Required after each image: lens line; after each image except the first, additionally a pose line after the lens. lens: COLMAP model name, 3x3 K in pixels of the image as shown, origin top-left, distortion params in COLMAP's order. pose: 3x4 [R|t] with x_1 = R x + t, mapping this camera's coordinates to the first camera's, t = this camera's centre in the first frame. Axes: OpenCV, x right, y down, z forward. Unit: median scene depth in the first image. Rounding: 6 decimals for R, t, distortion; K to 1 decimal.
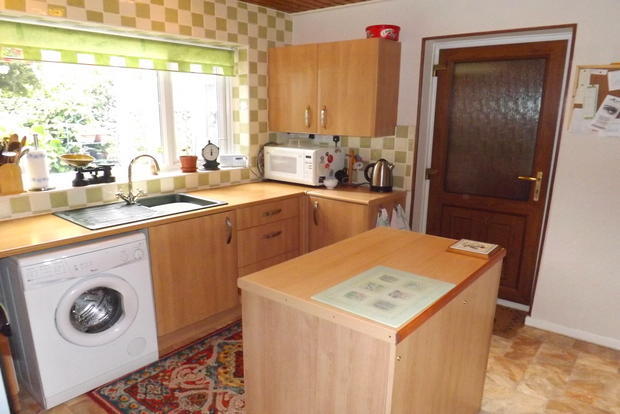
lens RADIAL K [[449.3, 0, 313.5], [0, 449.3, 209.6], [0, 0, 1]] dist [-0.027922, 0.010521]
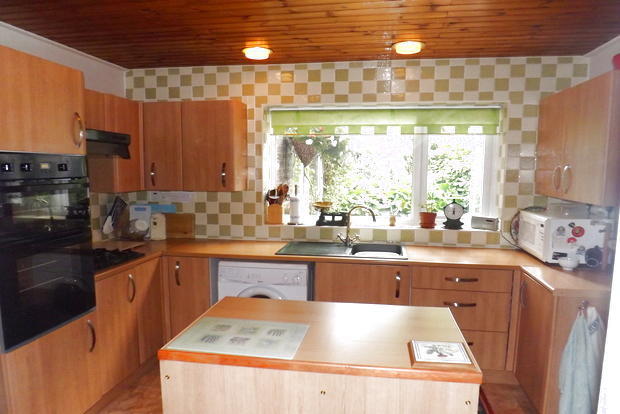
lens RADIAL K [[449.3, 0, 314.4], [0, 449.3, 207.0], [0, 0, 1]] dist [-0.027922, 0.010521]
pose [[0.520501, 0.068356, -0.851121, 0.462560], [-0.188918, 0.981306, -0.036721, -0.043075], [0.832700, 0.179905, 0.523684, 0.227521]]
